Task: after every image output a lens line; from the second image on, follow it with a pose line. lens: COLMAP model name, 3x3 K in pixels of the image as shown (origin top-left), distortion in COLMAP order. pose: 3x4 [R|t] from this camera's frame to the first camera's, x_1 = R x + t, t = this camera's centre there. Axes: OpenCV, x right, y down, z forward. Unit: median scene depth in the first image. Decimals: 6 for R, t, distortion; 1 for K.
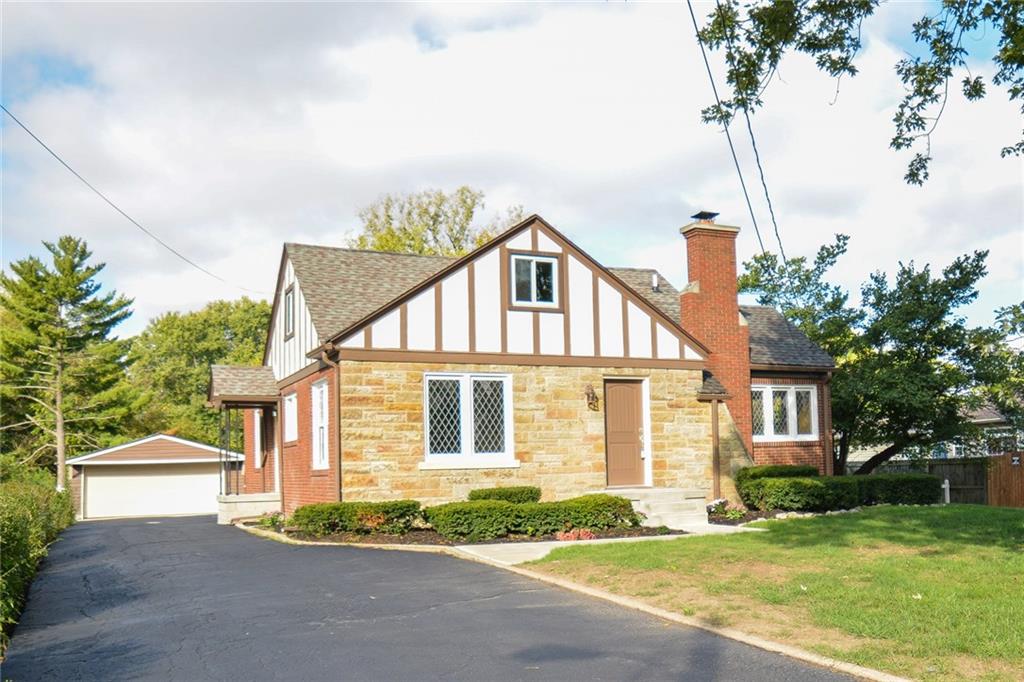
lens RADIAL K [[957.9, 0, 549.8], [0, 957.9, 403.6], [0, 0, 1]] dist [-0.077265, 0.009033]
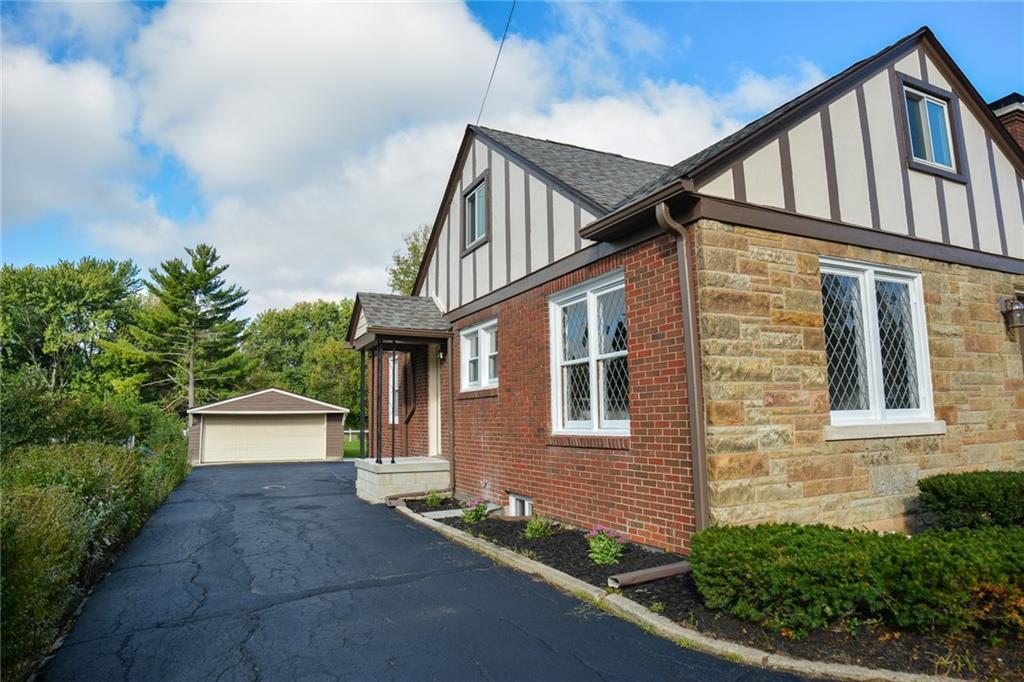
lens RADIAL K [[632.1, 0, 482.9], [0, 632.1, 331.2], [0, 0, 1]] dist [-0.096595, 0.003457]
pose [[0.998734, 0.009672, -0.049370, -0.269311], [-0.013173, 0.997383, -0.071090, 0.031578], [0.048553, 0.071650, 0.996247, 0.577607]]
